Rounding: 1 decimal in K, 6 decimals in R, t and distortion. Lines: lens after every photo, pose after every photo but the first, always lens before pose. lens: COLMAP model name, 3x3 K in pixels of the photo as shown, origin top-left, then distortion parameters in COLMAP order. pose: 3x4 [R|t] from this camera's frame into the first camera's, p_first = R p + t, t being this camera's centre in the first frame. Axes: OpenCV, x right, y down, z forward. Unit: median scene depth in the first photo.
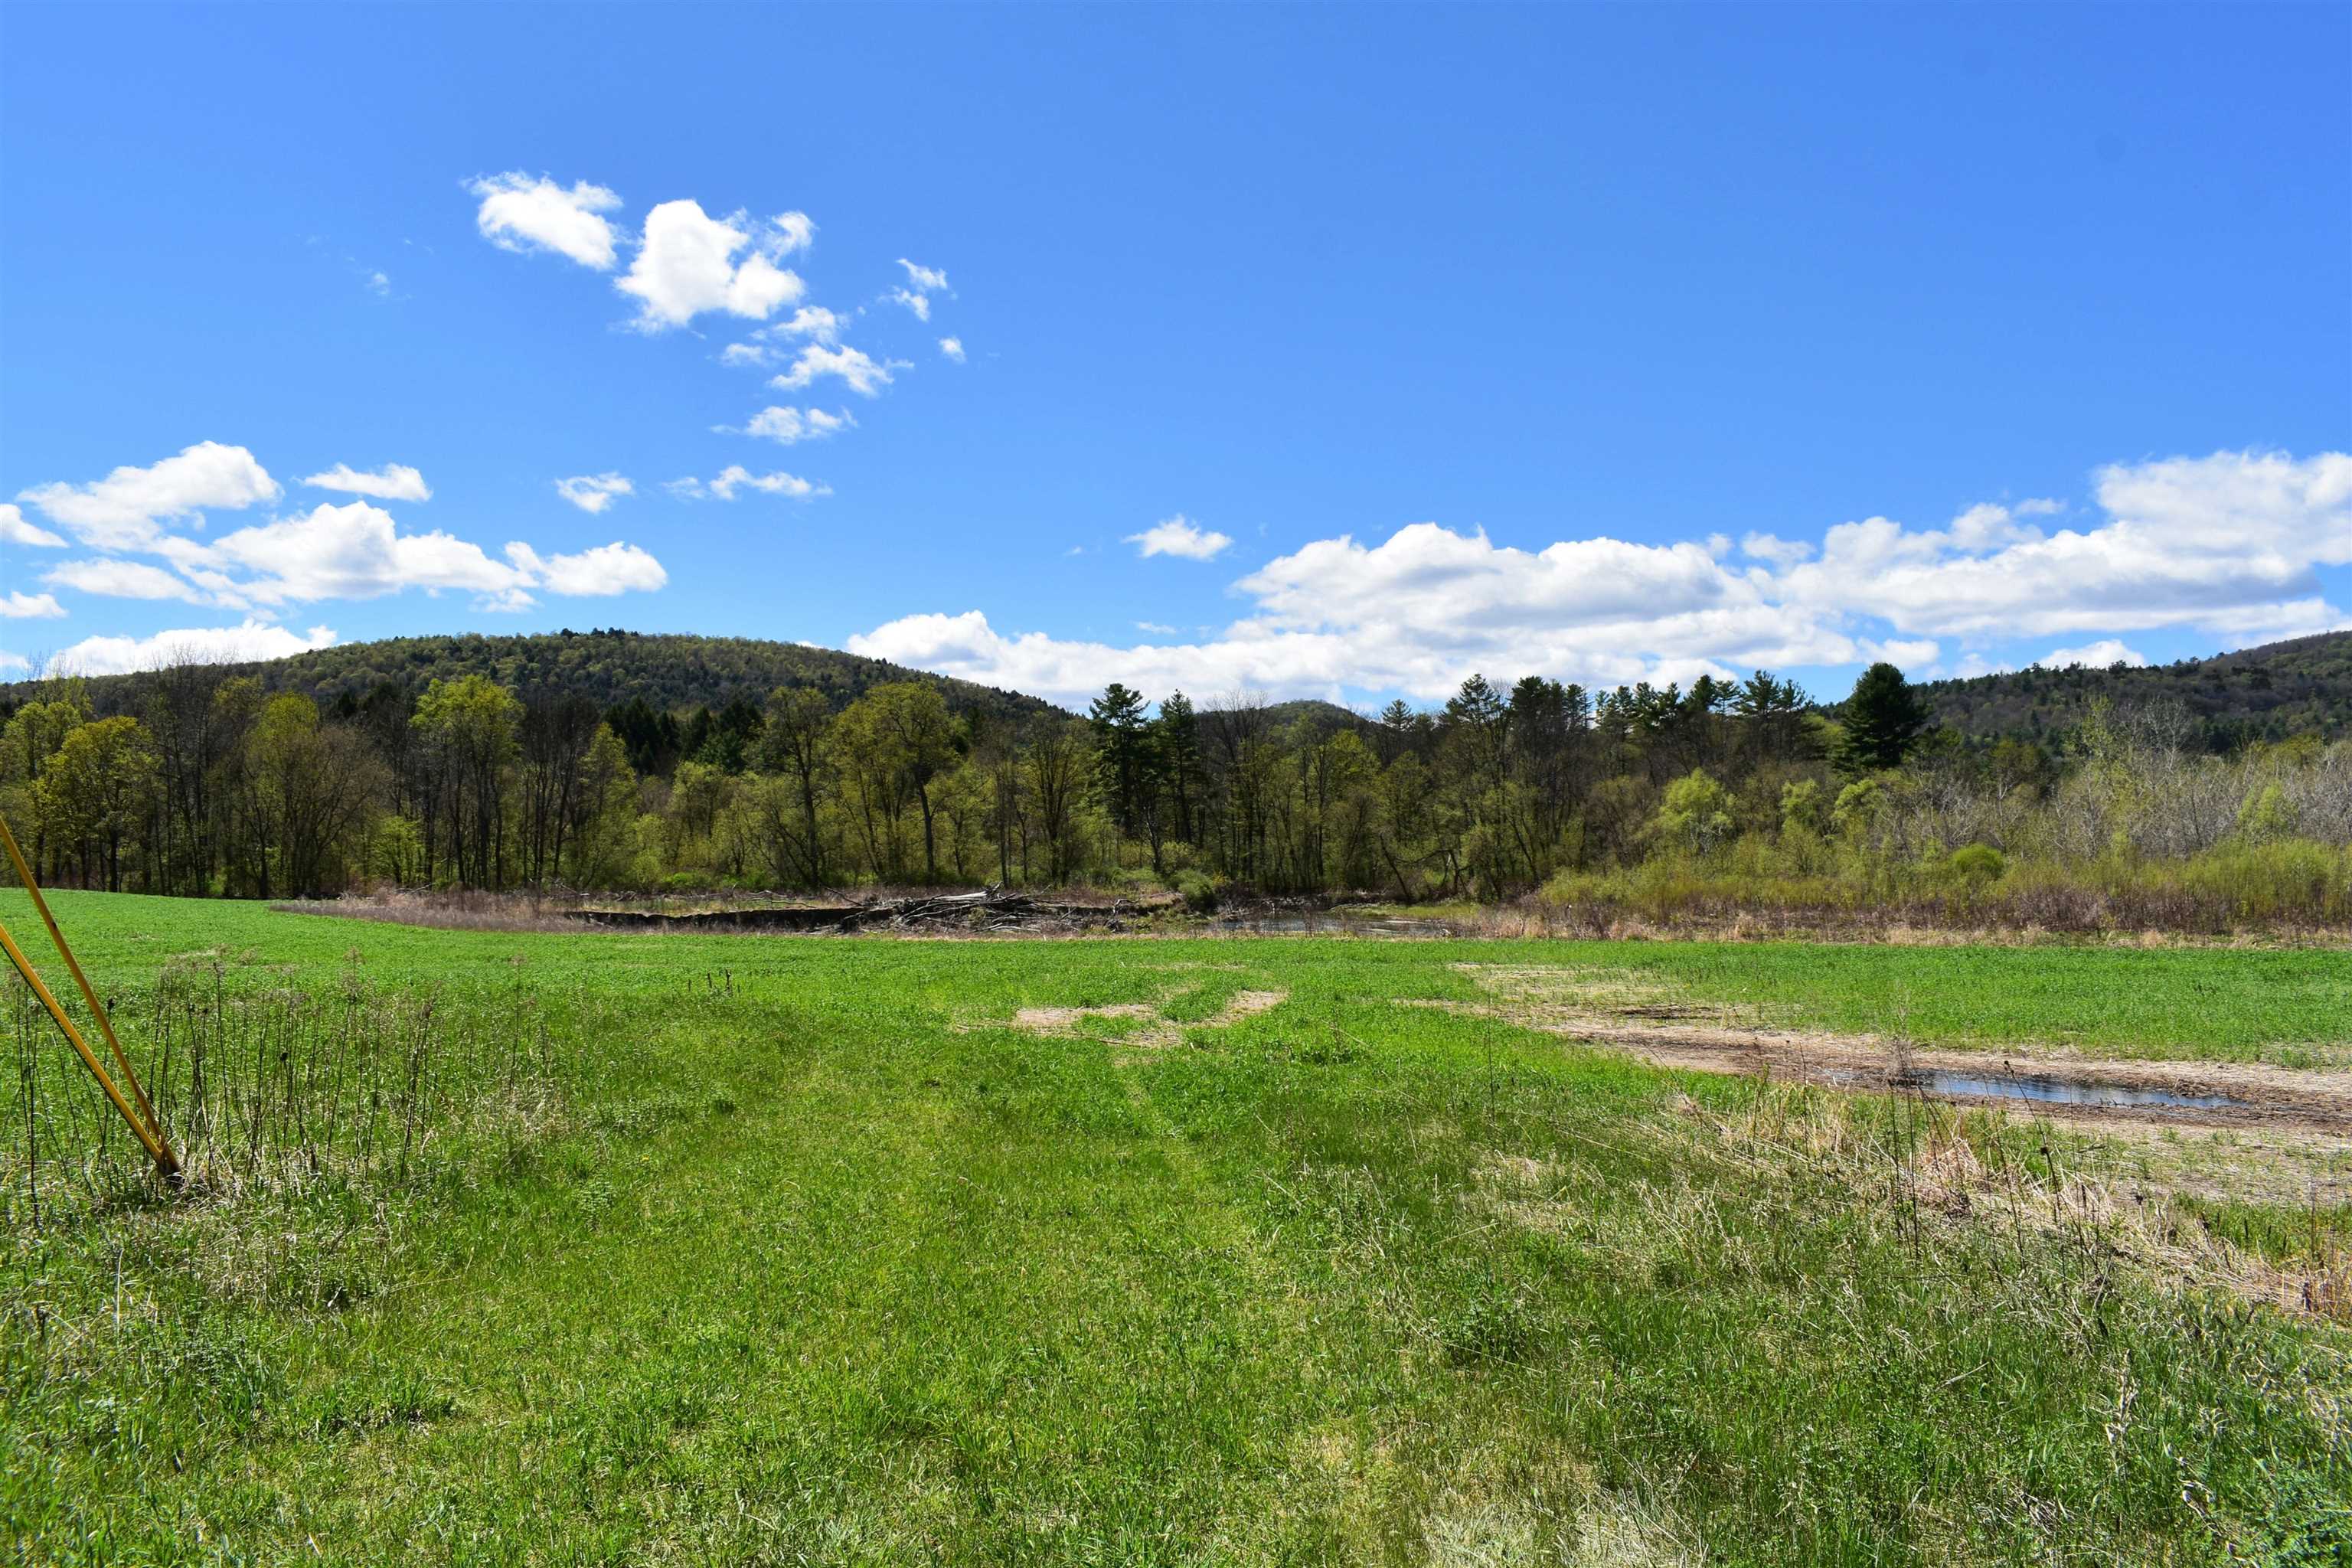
lens RADIAL K [[1859.2, 0, 1174.1], [0, 1859.2, 774.7], [0, 0, 1]] dist [-0.017388, 0.003051]
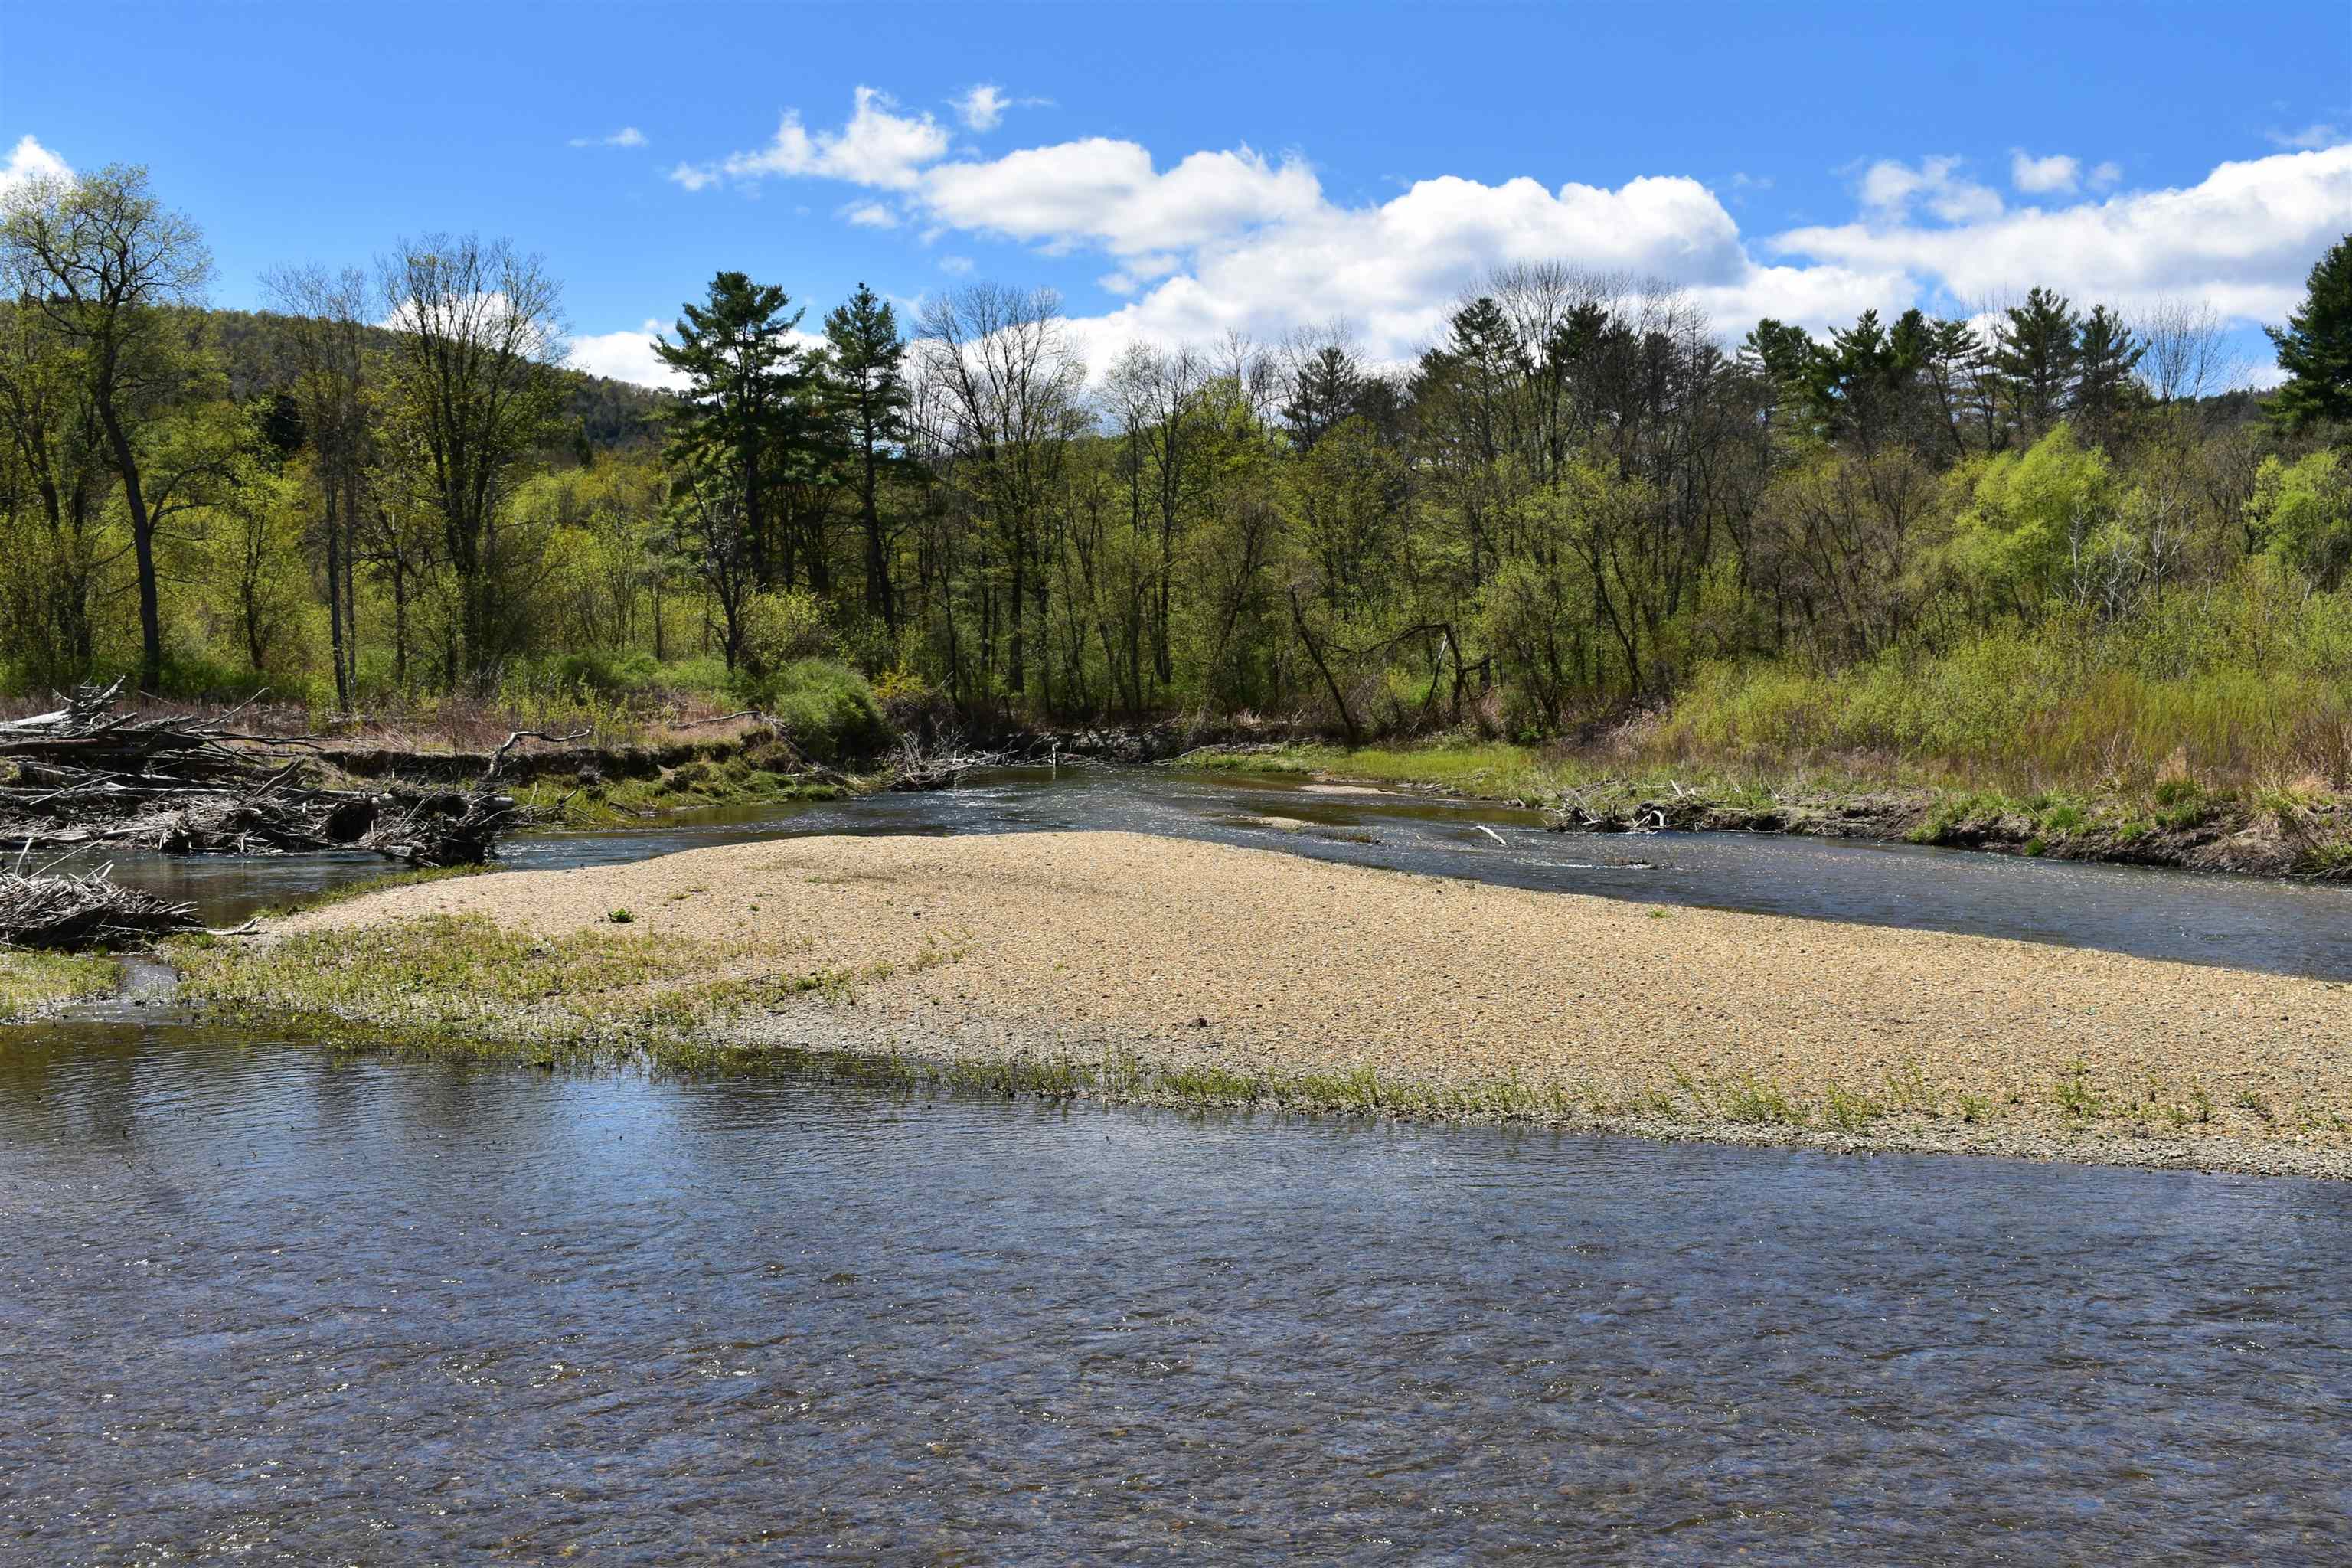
lens RADIAL K [[2709.1, 0, 1175.4], [0, 2709.1, 783.4], [0, 0, 1]] dist [-0.012339, 0.000000]
pose [[0.997789, 0.000612, 0.066462, 0.038690], [-0.006257, 0.996381, 0.084765, 0.022893], [-0.066170, -0.084994, 0.994182, 0.340402]]
